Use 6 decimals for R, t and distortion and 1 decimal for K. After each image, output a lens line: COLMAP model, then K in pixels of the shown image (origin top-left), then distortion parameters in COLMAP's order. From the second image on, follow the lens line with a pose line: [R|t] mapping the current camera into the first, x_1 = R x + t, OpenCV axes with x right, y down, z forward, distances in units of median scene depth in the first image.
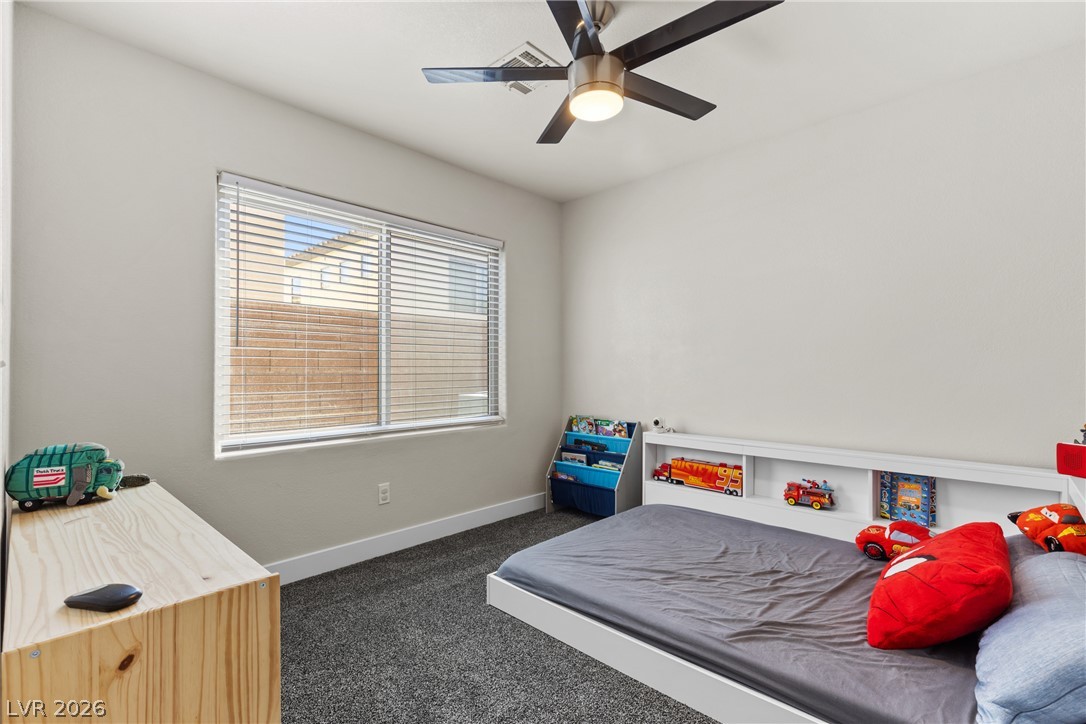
lens RADIAL K [[493.9, 0, 547.4], [0, 493.9, 366.2], [0, 0, 1]] dist [-0.000162, -0.000175]
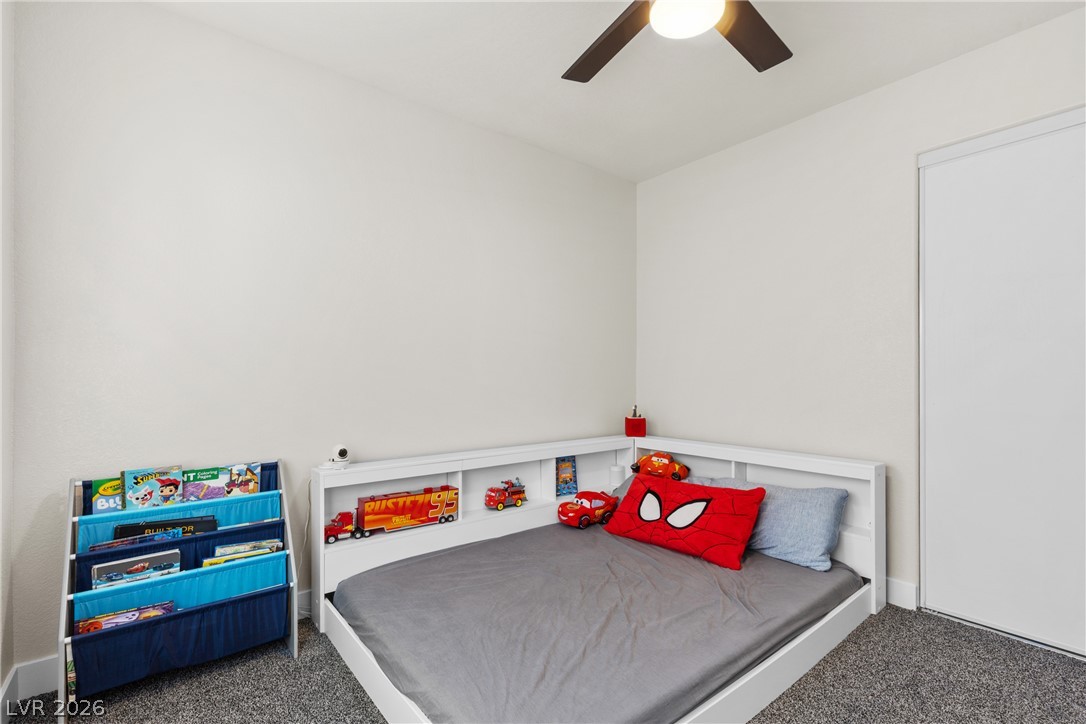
lens RADIAL K [[493.9, 0, 547.4], [0, 493.9, 366.2], [0, 0, 1]] dist [-0.000162, -0.000175]
pose [[0.133130, 0.013149, 0.991011, -0.396286], [-0.012288, 0.999857, -0.011616, 0.002973], [-0.991022, -0.010631, 0.133272, 0.650266]]
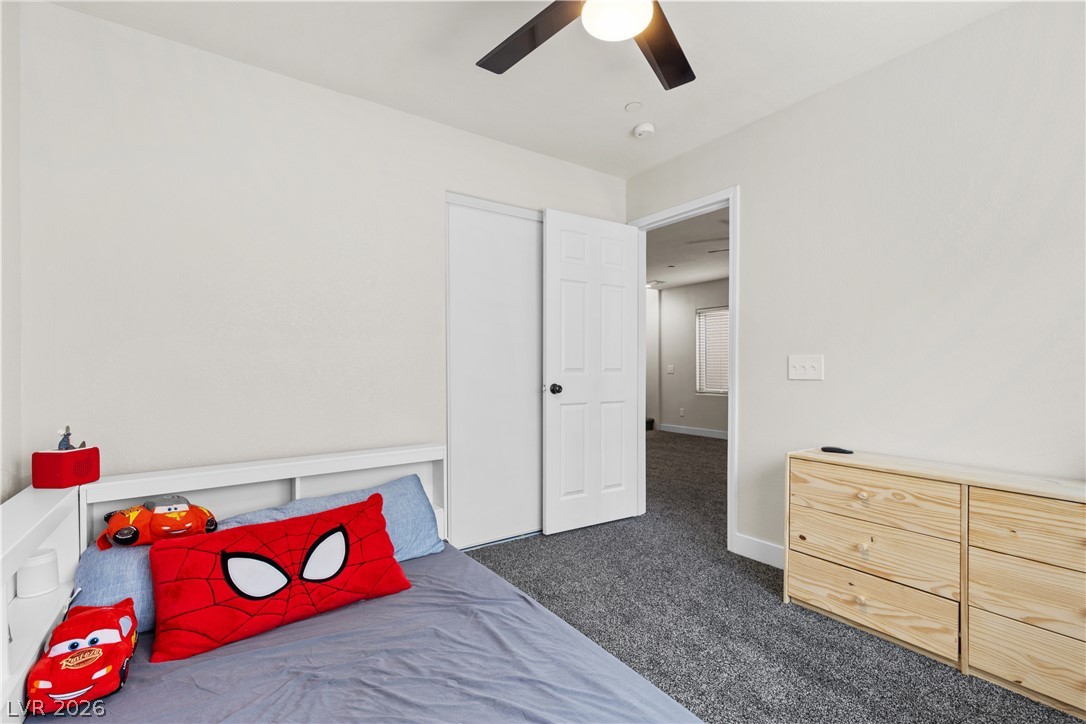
lens RADIAL K [[490.3, 0, 542.8], [0, 490.3, 389.9], [0, 0, 1]] dist [0.001741, 0.000374]
pose [[-0.975414, -0.000696, 0.220378, 0.021827], [0.007975, 0.999228, 0.038458, 0.014066], [-0.220235, 0.039270, -0.974656, 1.001424]]
